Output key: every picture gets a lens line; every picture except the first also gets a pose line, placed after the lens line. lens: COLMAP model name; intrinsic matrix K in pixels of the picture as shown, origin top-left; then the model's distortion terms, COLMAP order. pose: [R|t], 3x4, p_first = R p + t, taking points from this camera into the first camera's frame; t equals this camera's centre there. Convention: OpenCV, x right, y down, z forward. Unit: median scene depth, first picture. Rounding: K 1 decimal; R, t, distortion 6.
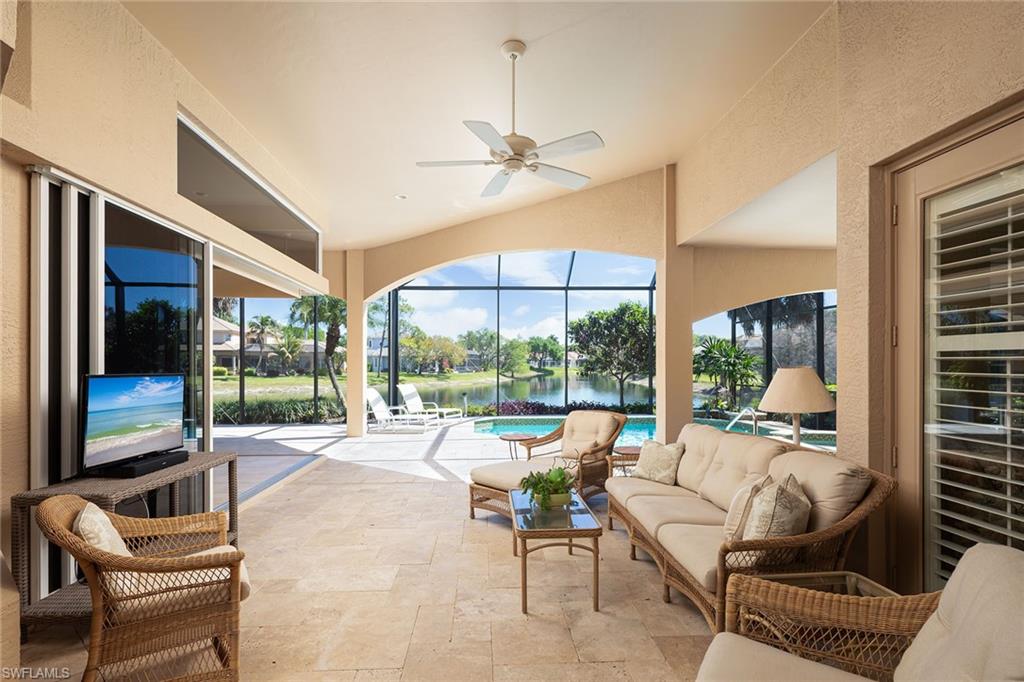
lens RADIAL K [[504.8, 0, 505.8], [0, 504.8, 363.0], [0, 0, 1]] dist [0.001458, 0.000013]
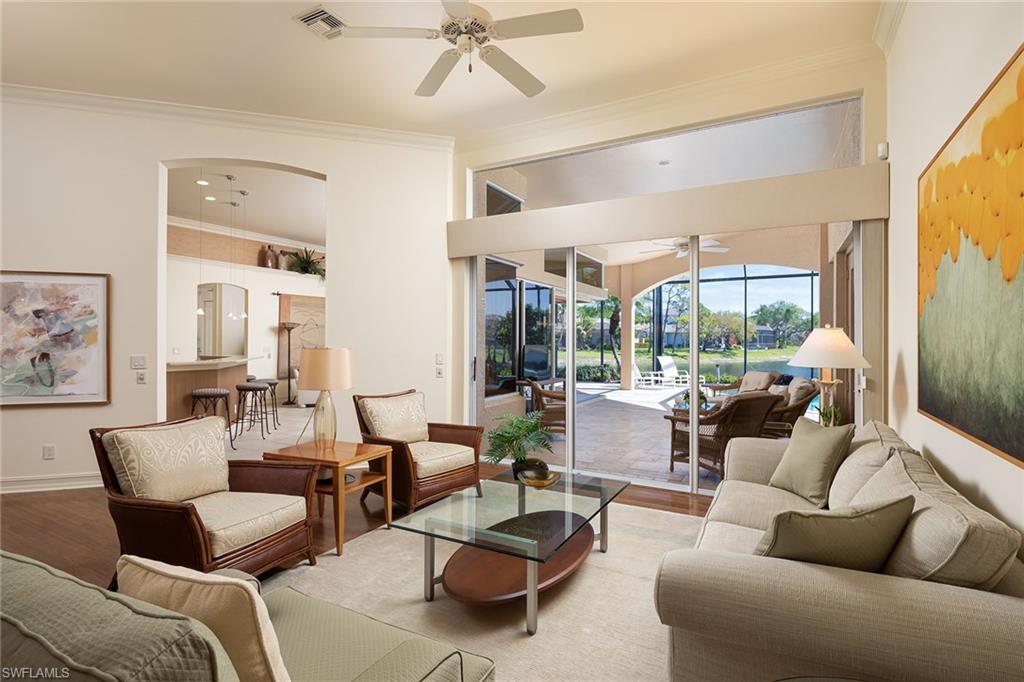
lens RADIAL K [[497.5, 0, 510.9], [0, 497.5, 338.3], [0, 0, 1]] dist [0.008430, 0.000081]
pose [[0.852915, 0.001031, -0.522048, 0.116870], [-0.001774, 0.999998, -0.000923, -0.002899], [0.522046, 0.001713, 0.852915, -0.282782]]
